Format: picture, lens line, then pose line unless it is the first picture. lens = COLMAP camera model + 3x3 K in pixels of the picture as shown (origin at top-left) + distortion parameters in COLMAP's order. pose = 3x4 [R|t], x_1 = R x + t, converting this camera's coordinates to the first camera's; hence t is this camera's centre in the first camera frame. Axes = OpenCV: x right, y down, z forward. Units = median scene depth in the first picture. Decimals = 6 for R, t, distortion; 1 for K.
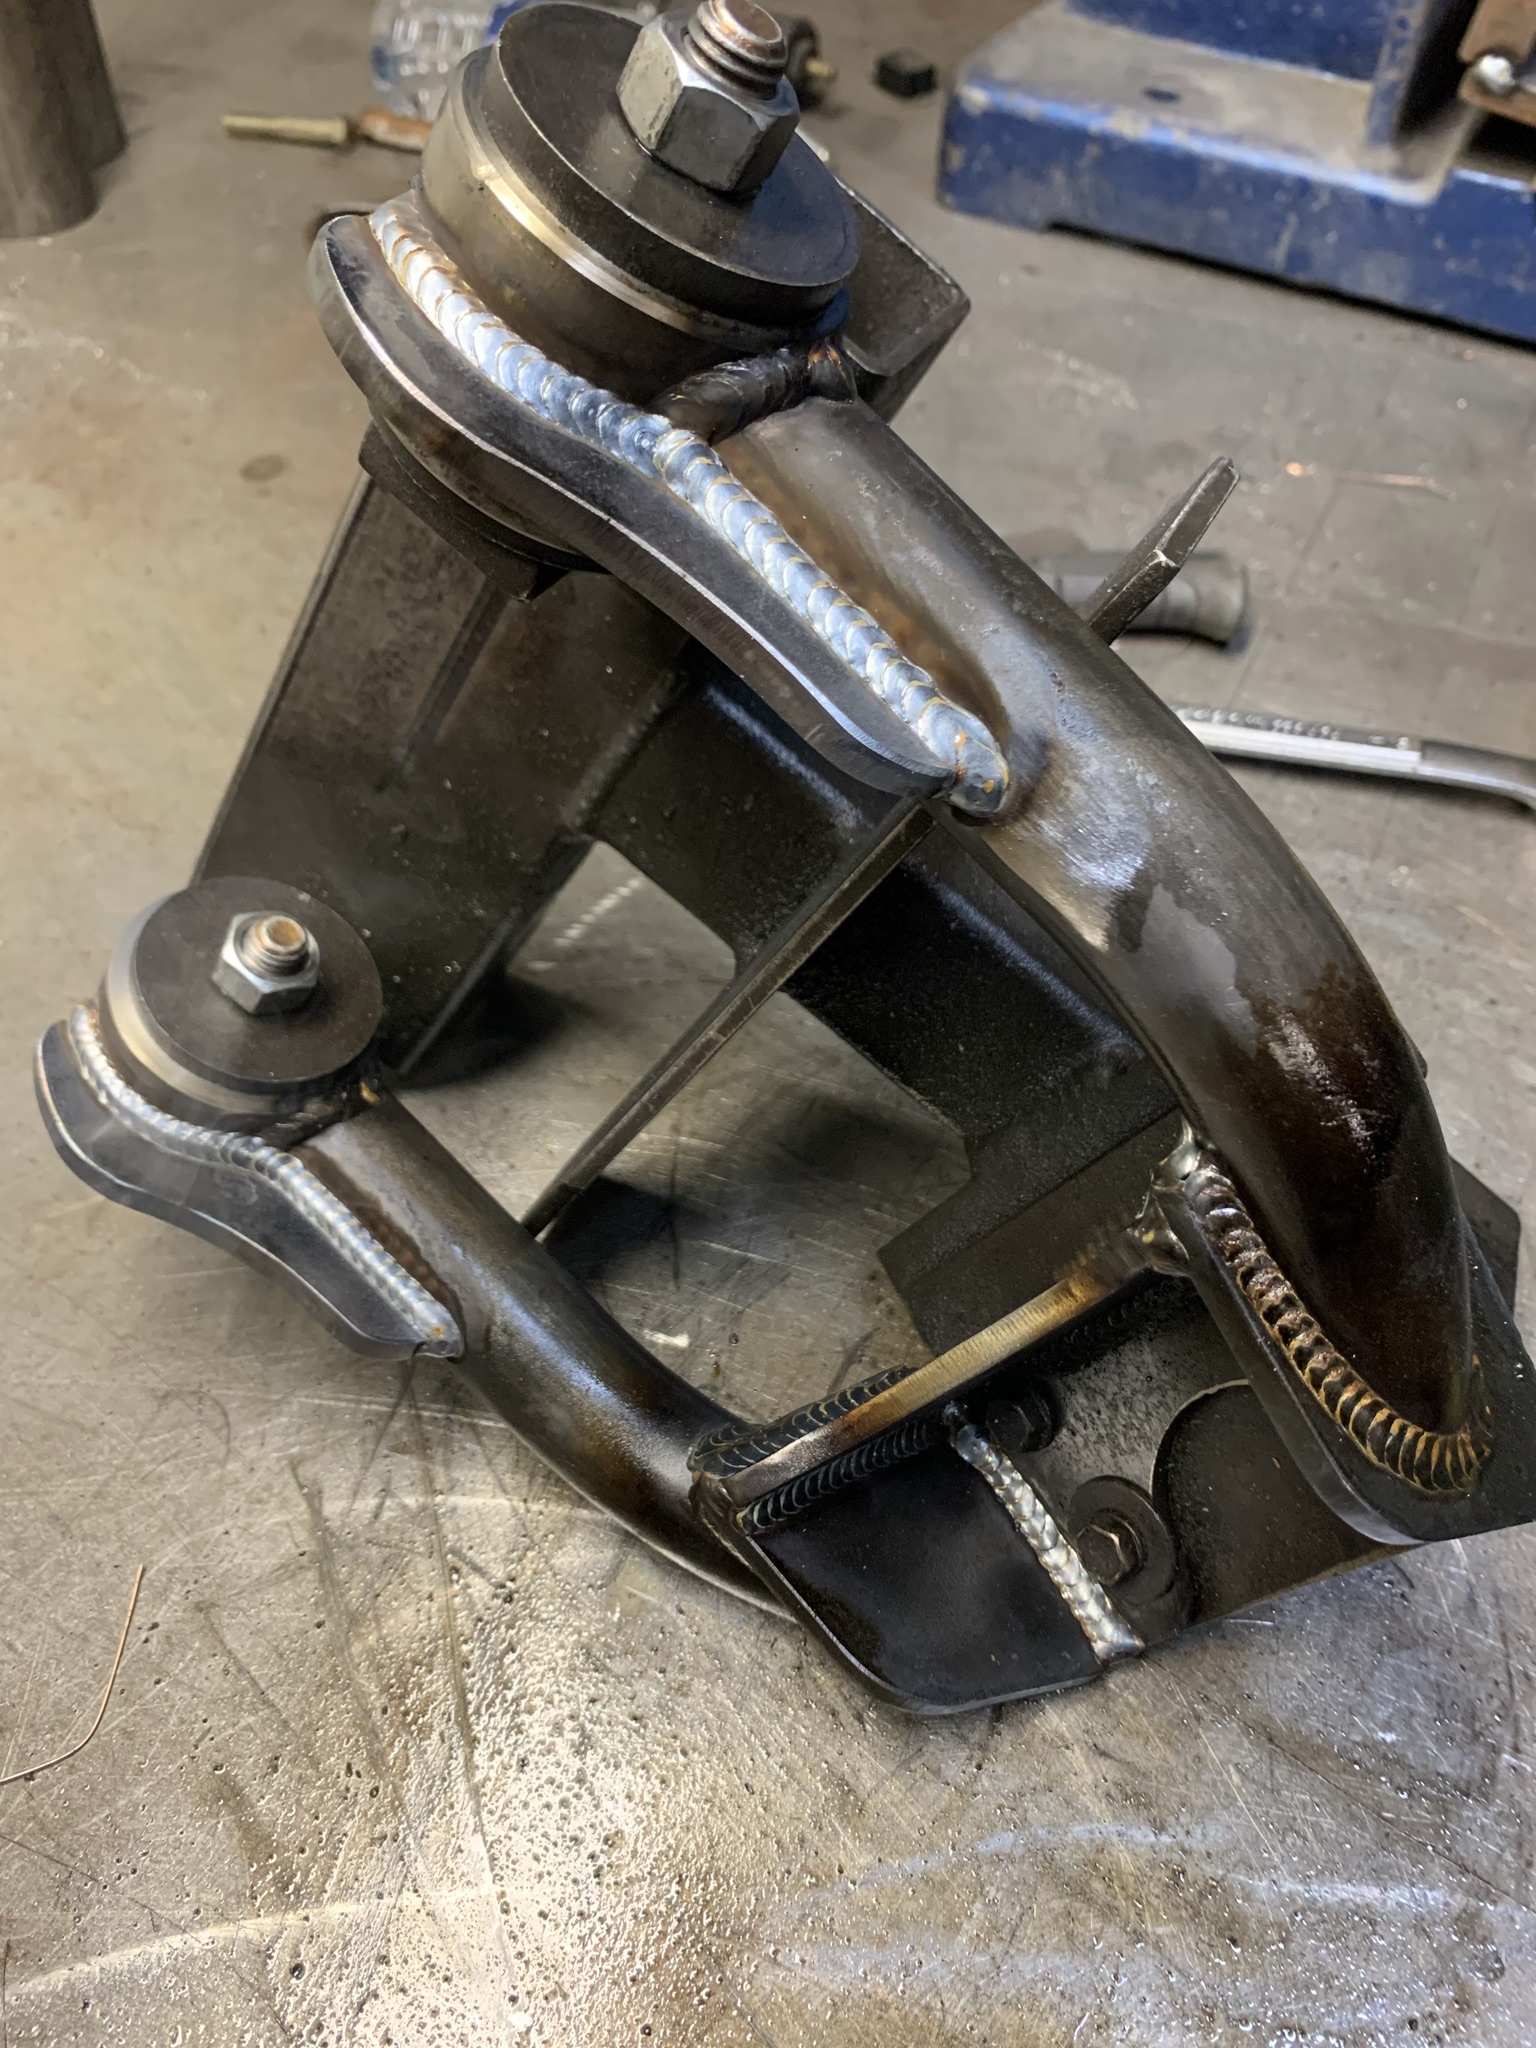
lens RADIAL K [[1635.2, 0, 768.0], [0, 1635.2, 1024.0], [0, 0, 1]] dist [0.021625, -0.041907]
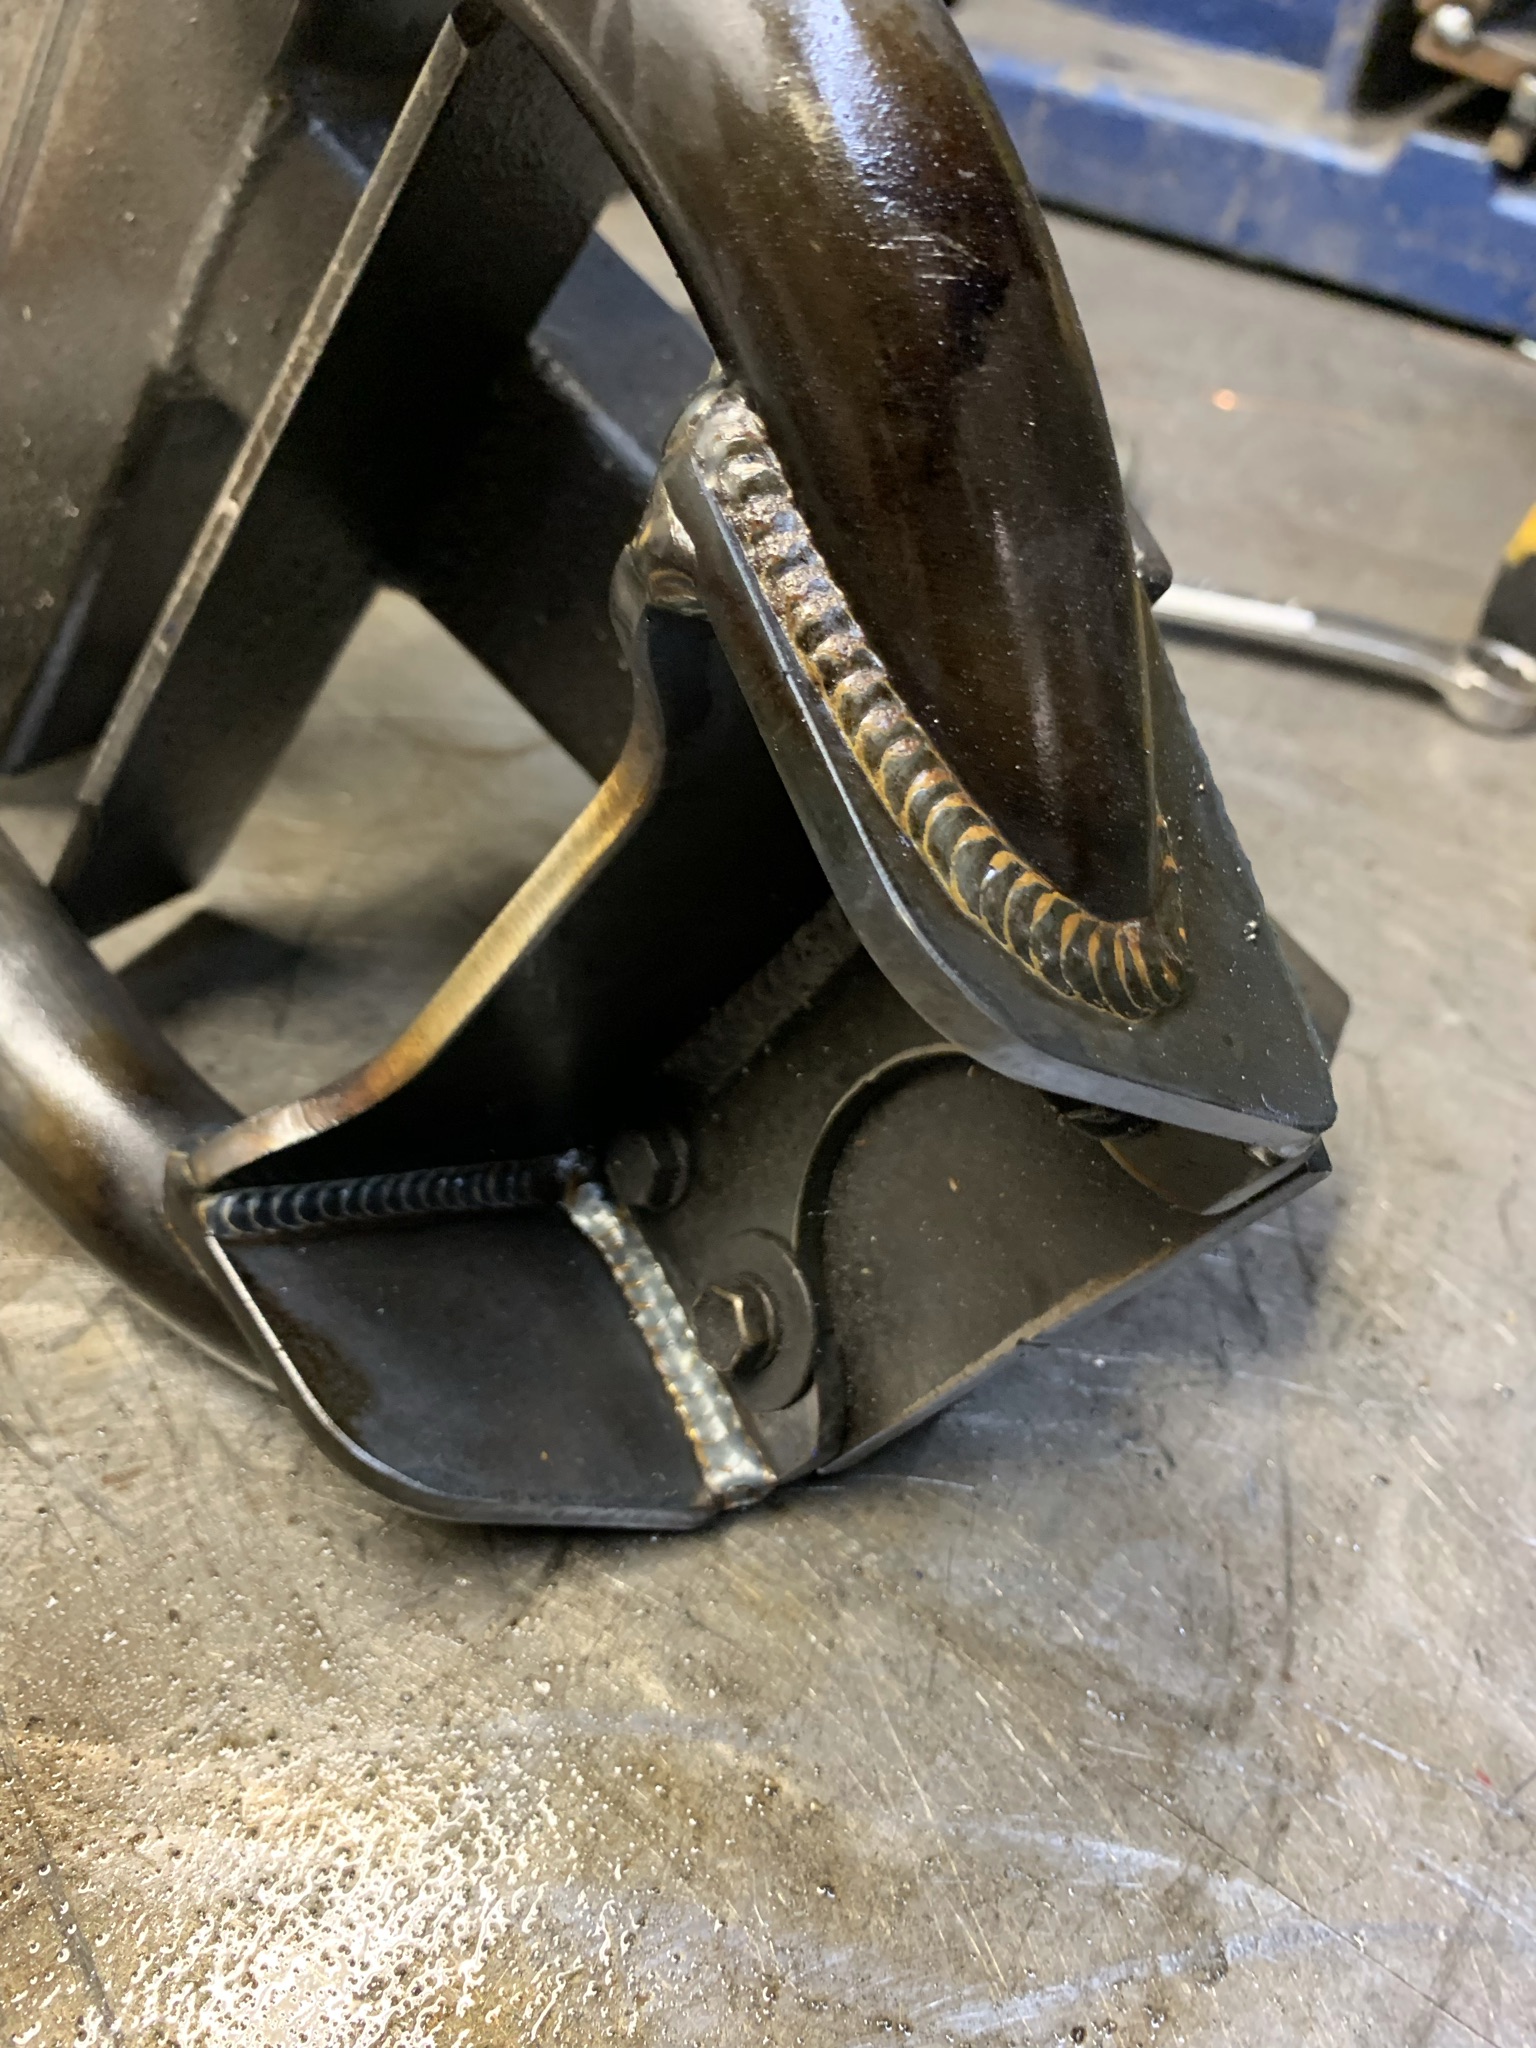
lens RADIAL K [[1662.1, 0, 802.6], [0, 1662.1, 1017.1], [0, 0, 1]] dist [-0.011443, -0.006100]
pose [[0.995068, 0.098235, 0.013761, 0.216632], [-0.095492, 0.986214, -0.135138, 0.284686], [-0.026847, 0.133158, 0.990731, 0.267706]]
